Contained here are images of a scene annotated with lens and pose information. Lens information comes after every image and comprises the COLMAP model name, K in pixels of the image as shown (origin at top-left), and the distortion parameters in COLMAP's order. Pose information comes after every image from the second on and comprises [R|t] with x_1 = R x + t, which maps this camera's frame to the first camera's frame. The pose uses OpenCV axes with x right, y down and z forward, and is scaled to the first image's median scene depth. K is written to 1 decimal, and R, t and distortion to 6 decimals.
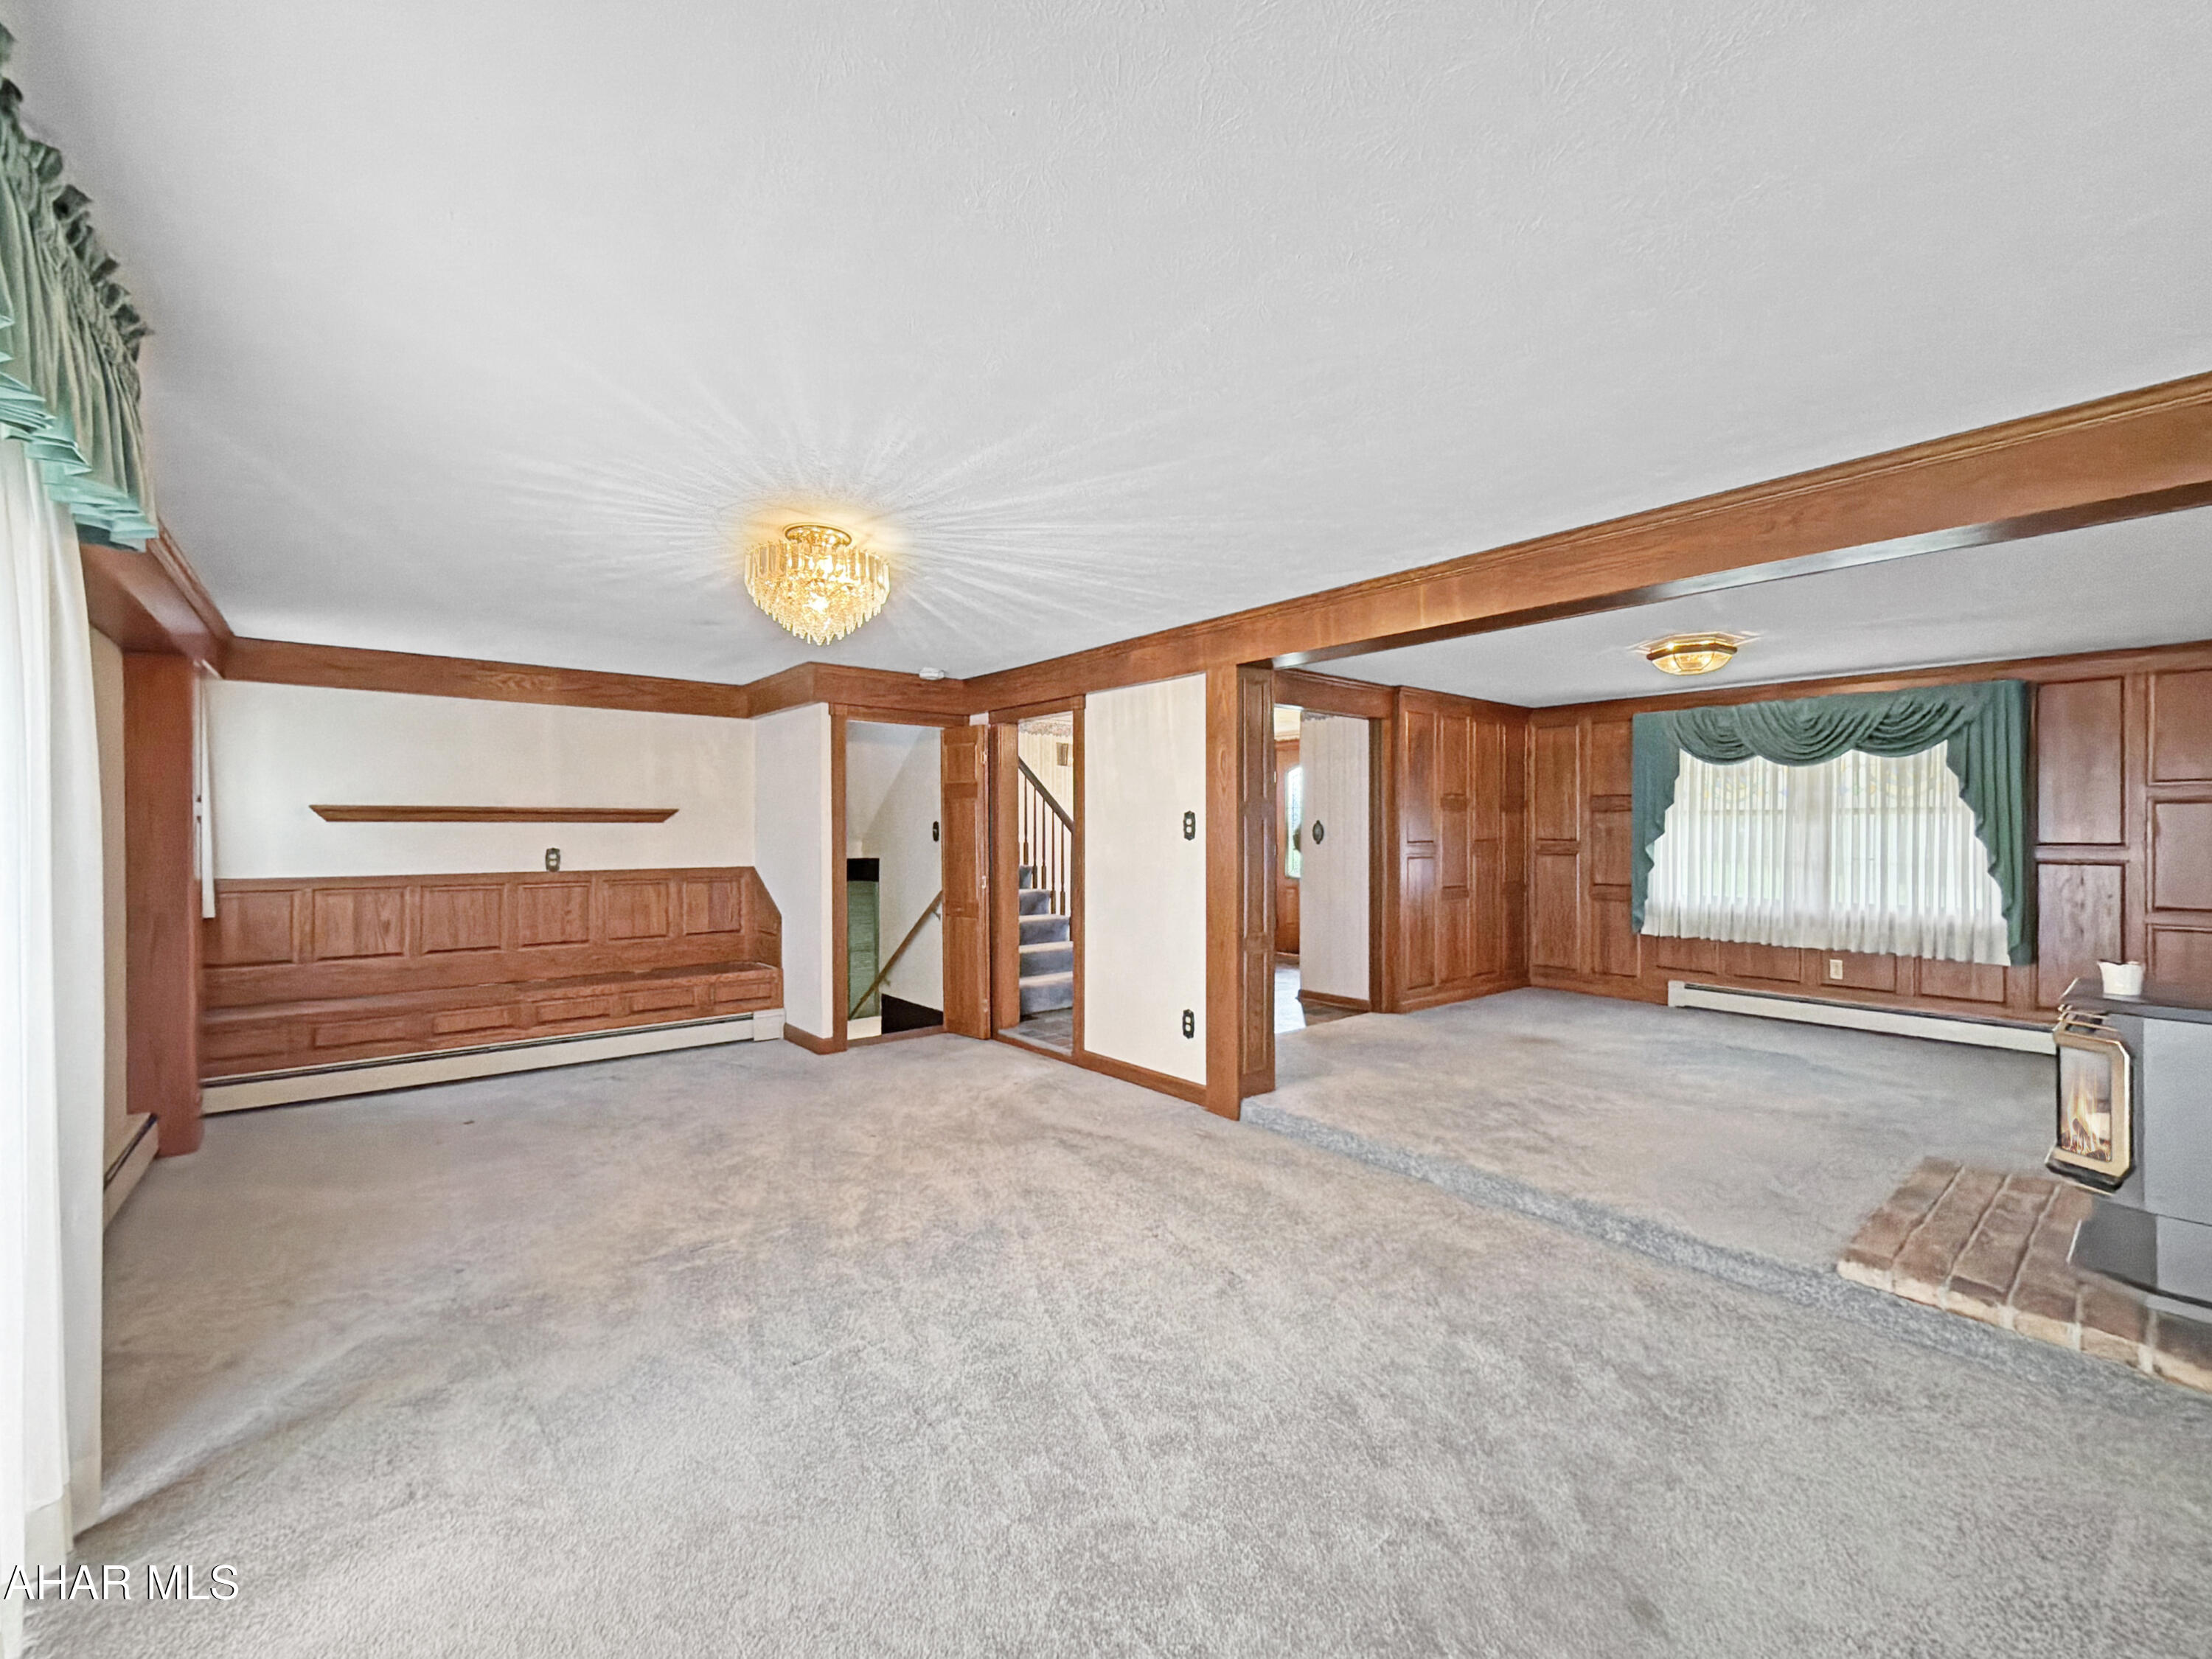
lens RADIAL K [[900.7, 0, 1107.3], [0, 900.7, 837.4], [0, 0, 1]] dist [0.001881, 0.000590]
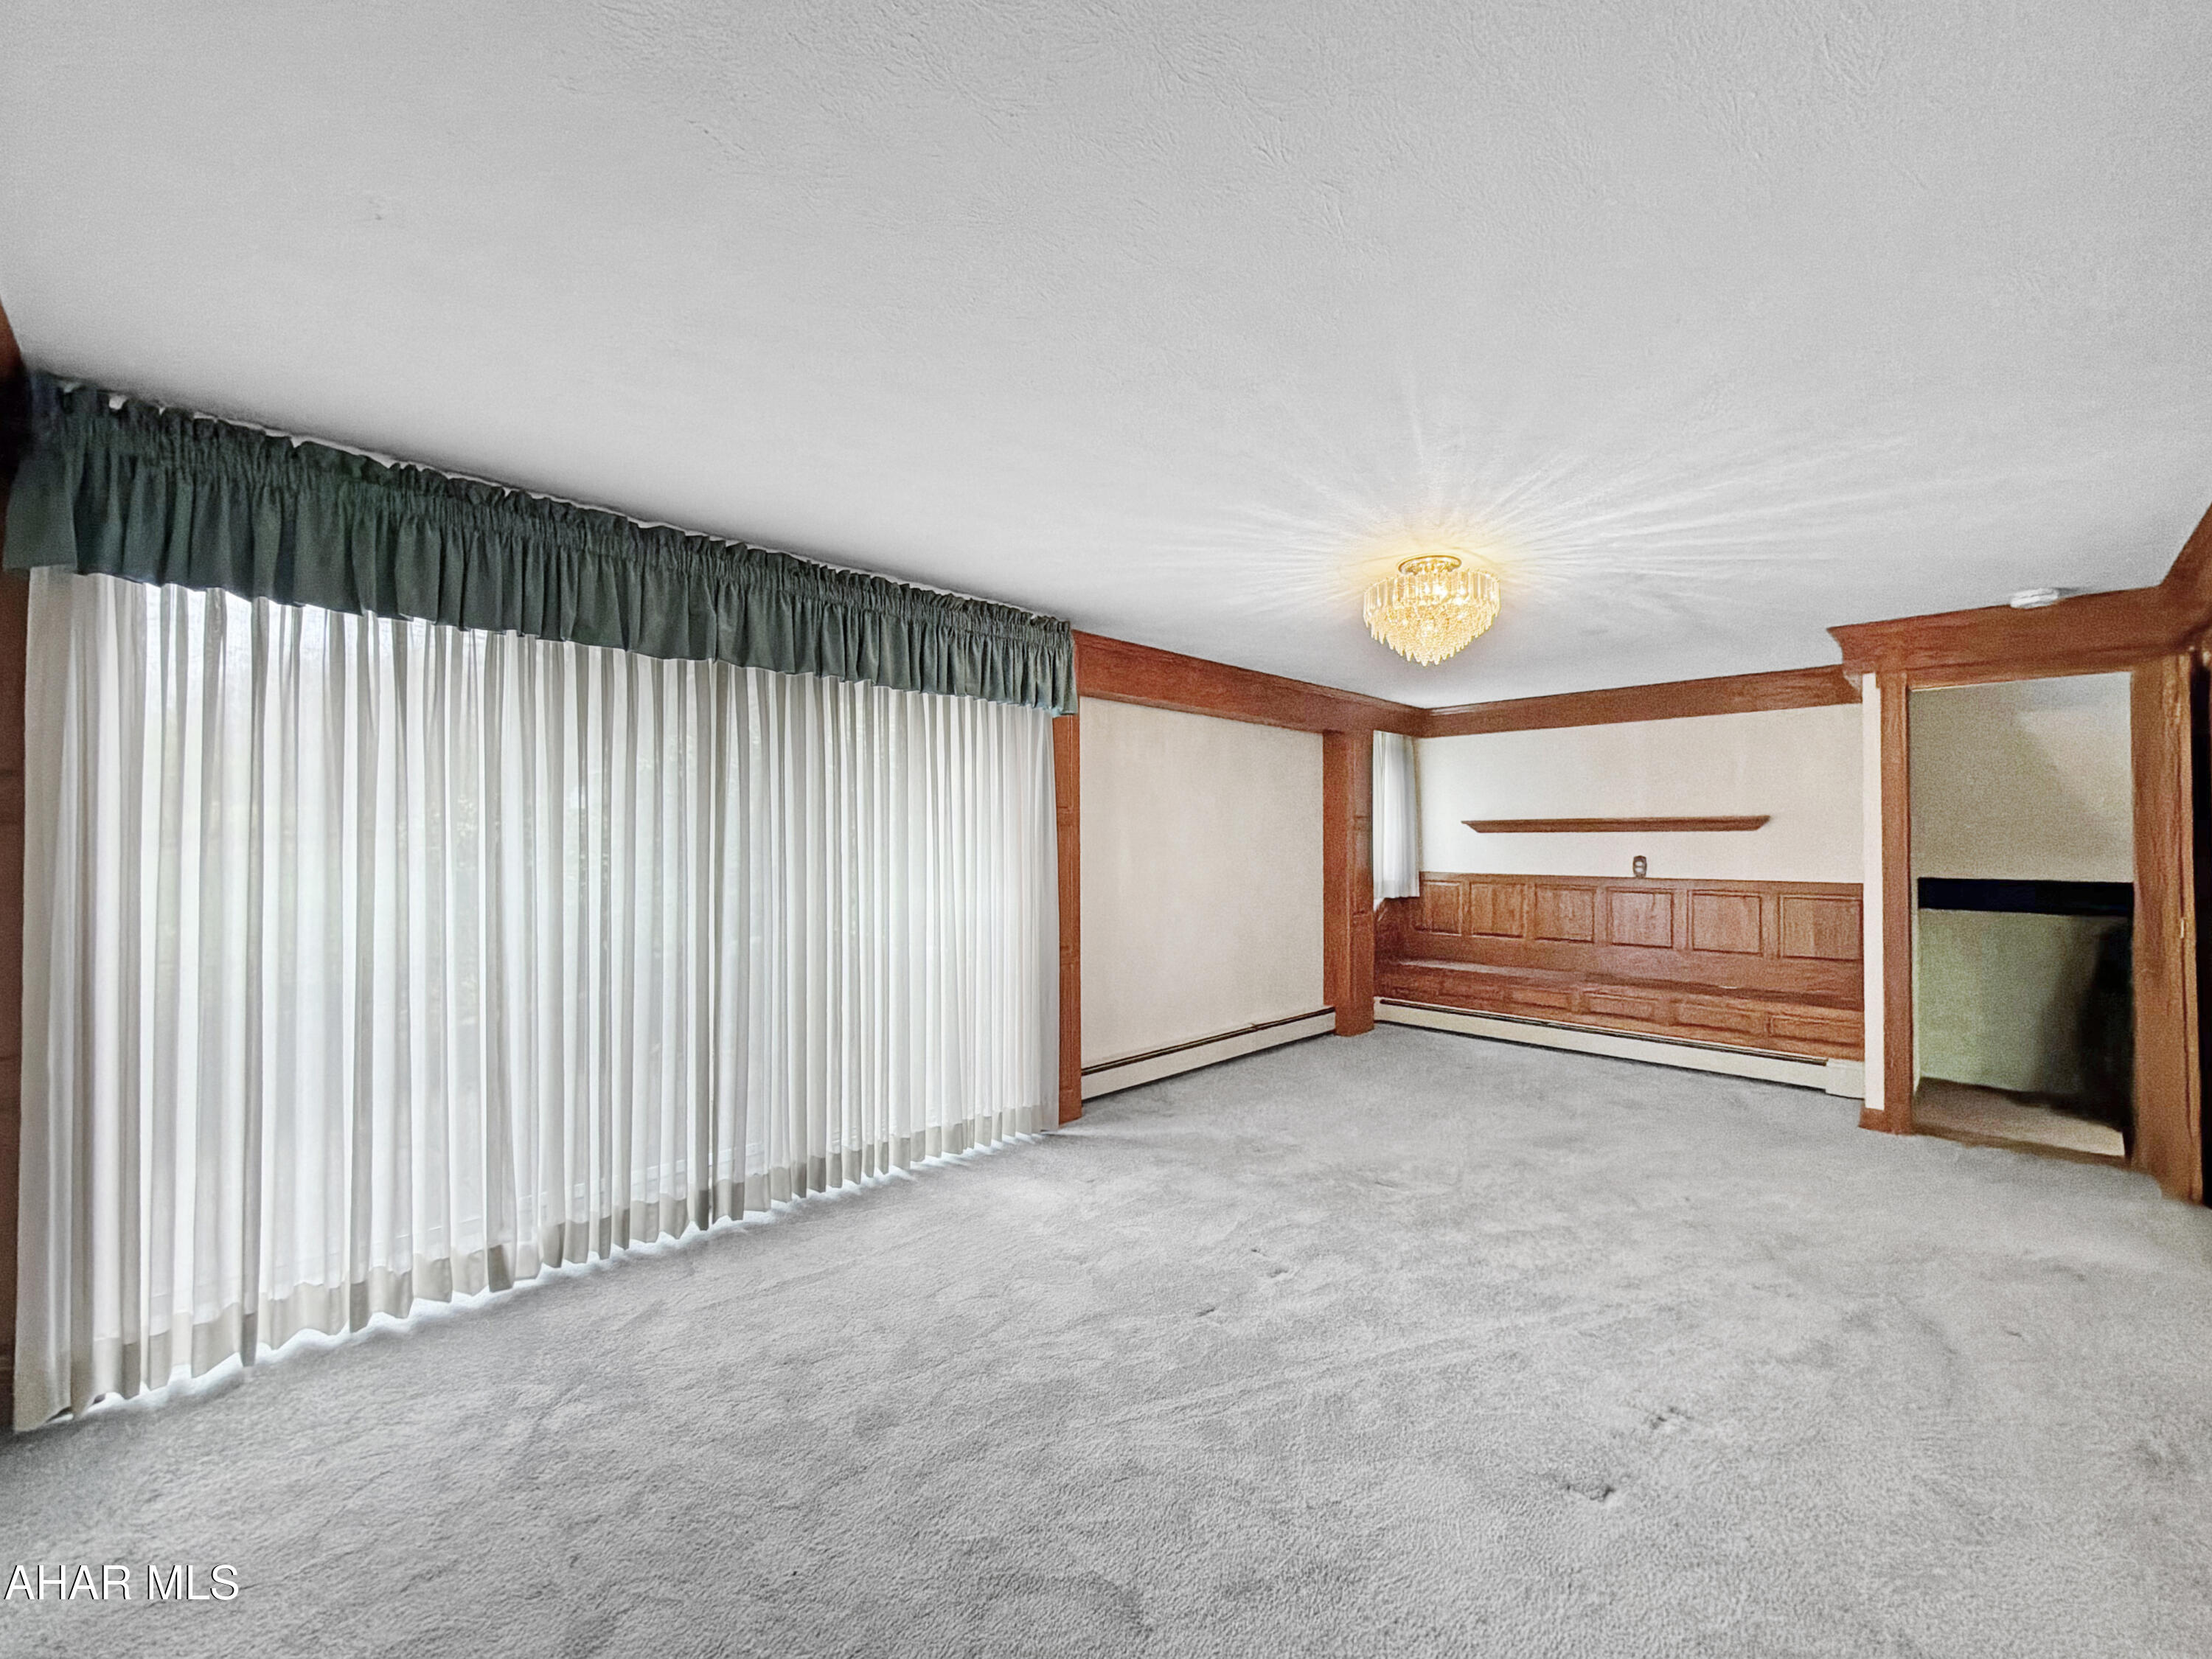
lens RADIAL K [[900.7, 0, 1116.1], [0, 900.7, 836.8], [0, 0, 1]] dist [0.001881, 0.000590]
pose [[0.119510, -0.004123, -0.992824, 0.421331], [-0.008739, 0.999948, -0.005204, 0.000464], [0.992795, 0.009299, 0.119468, 0.298615]]
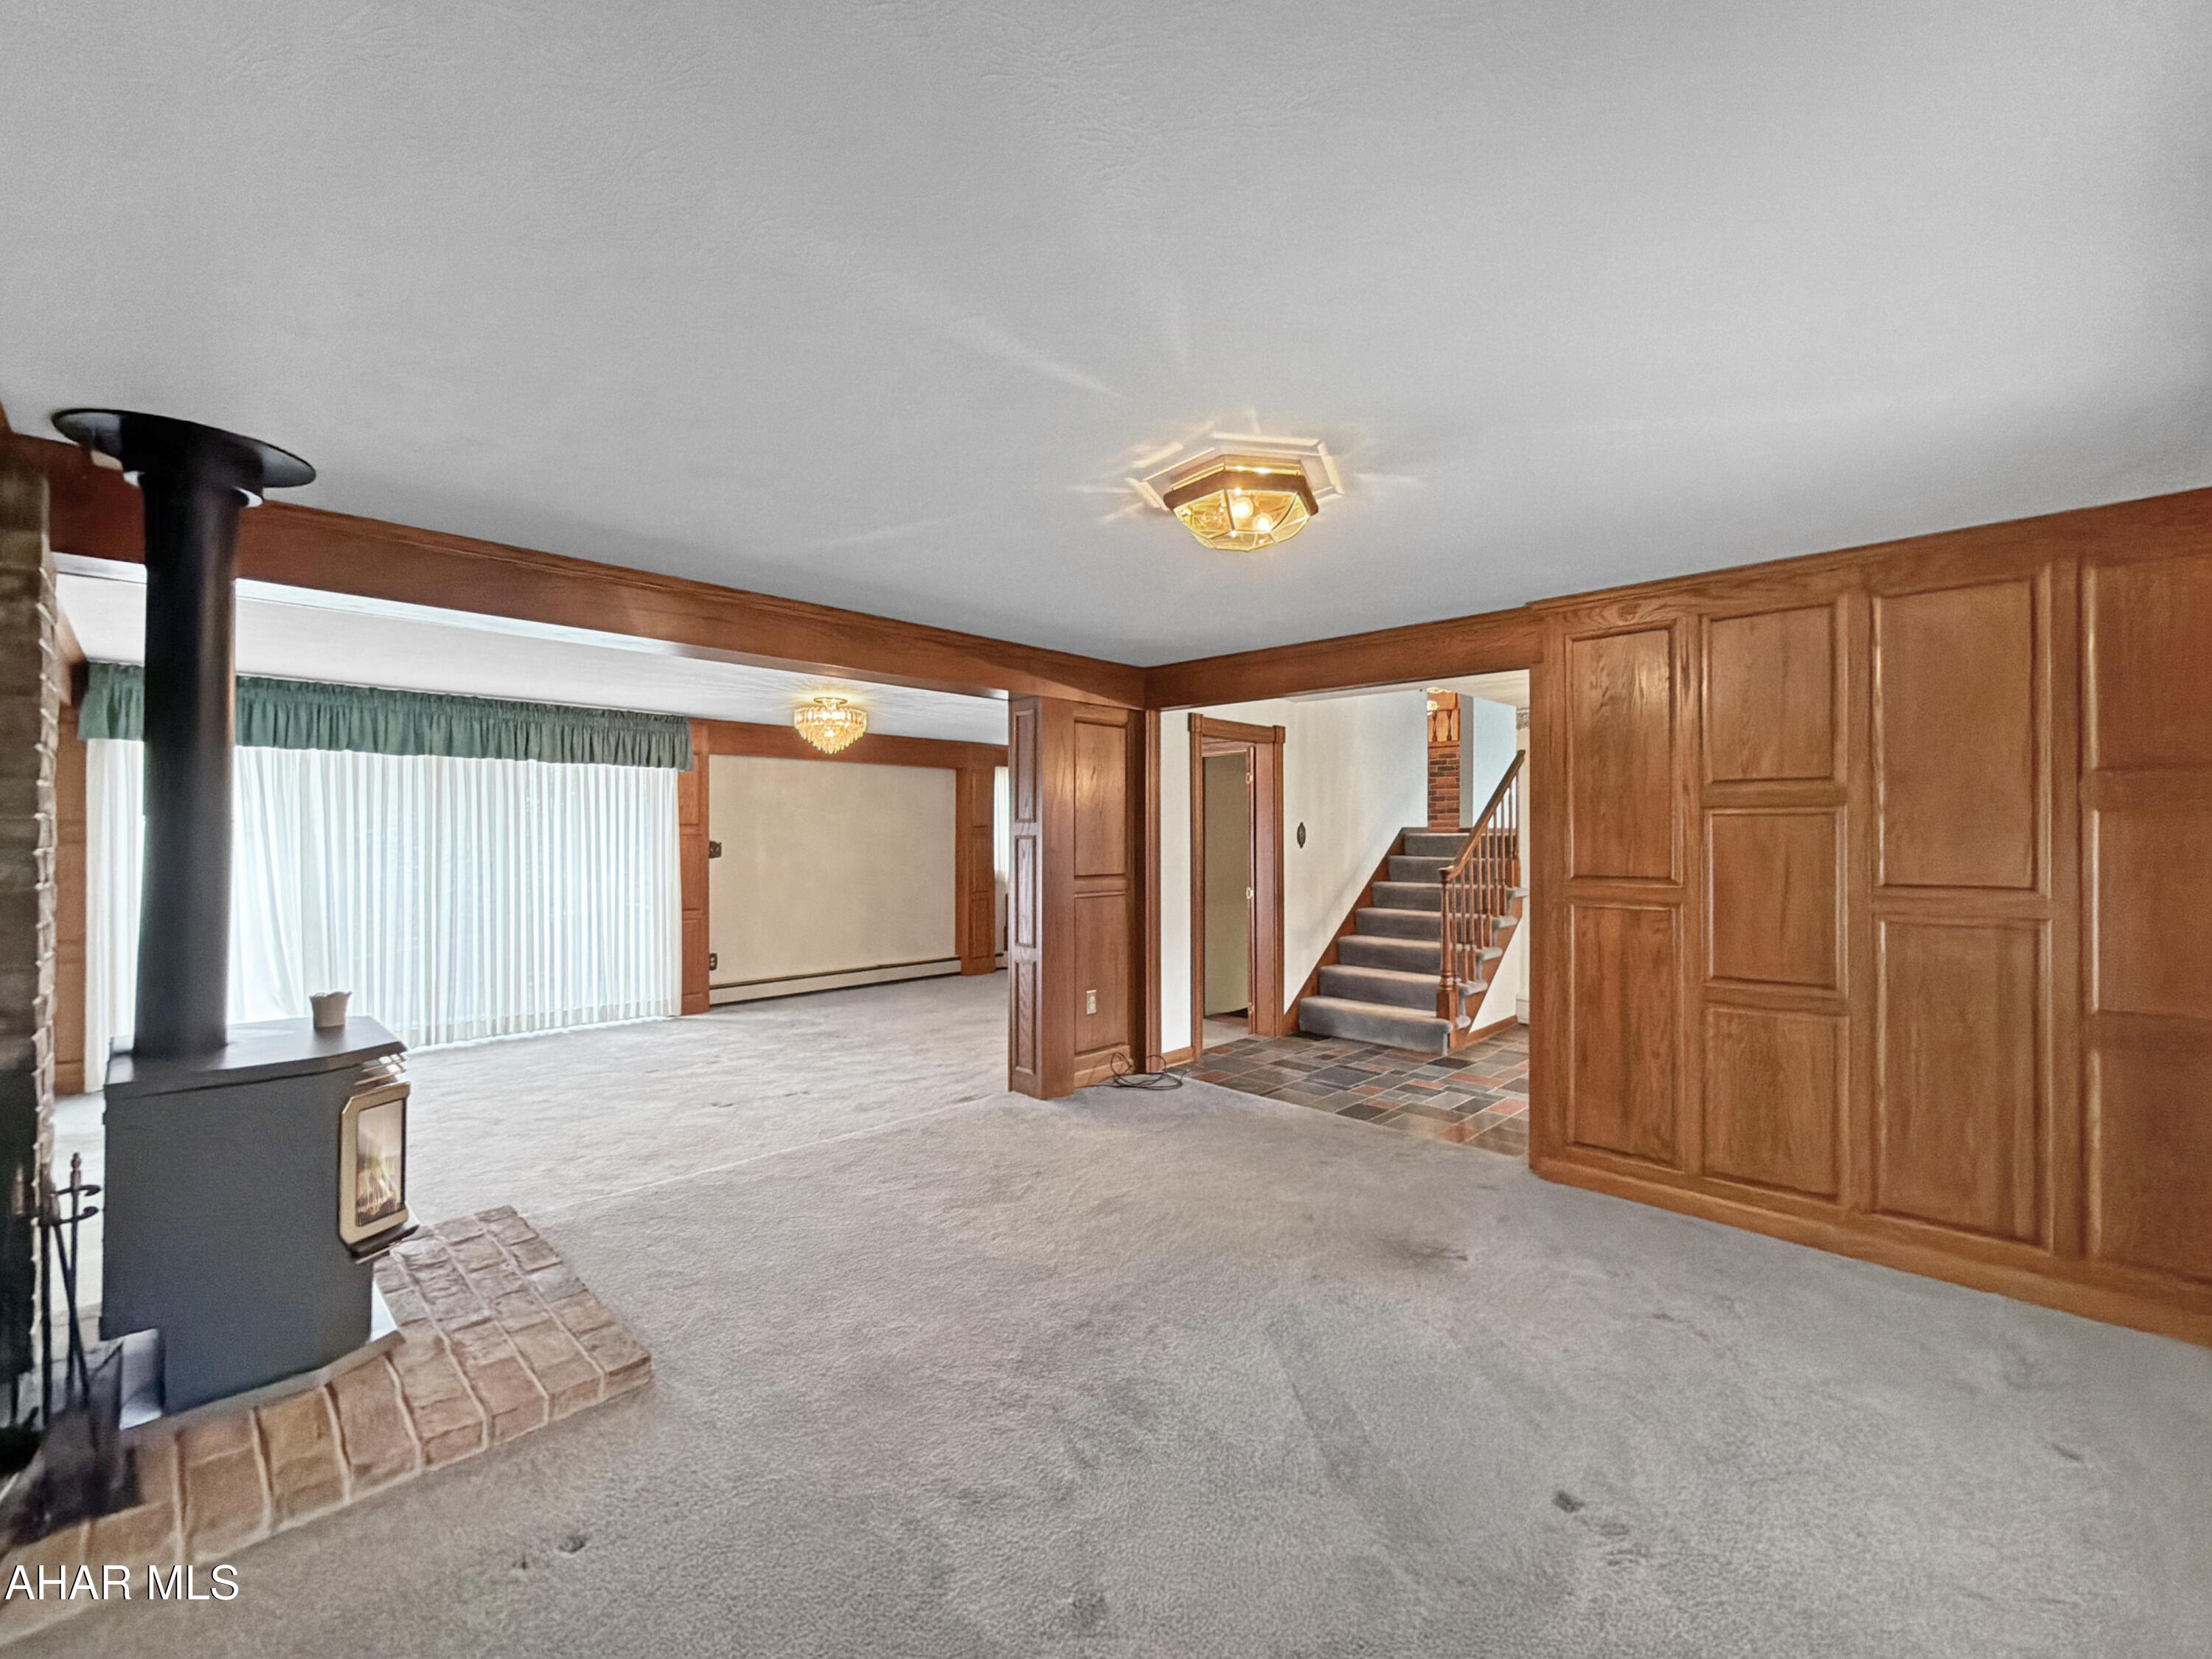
lens RADIAL K [[900.7, 0, 1120.0], [0, 900.7, 831.9], [0, 0, 1]] dist [0.001881, 0.000590]
pose [[0.137124, 0.000445, -0.990554, 1.060149], [-0.007667, 0.999970, -0.000612, -0.023061], [0.990524, 0.007678, 0.137124, 0.816277]]
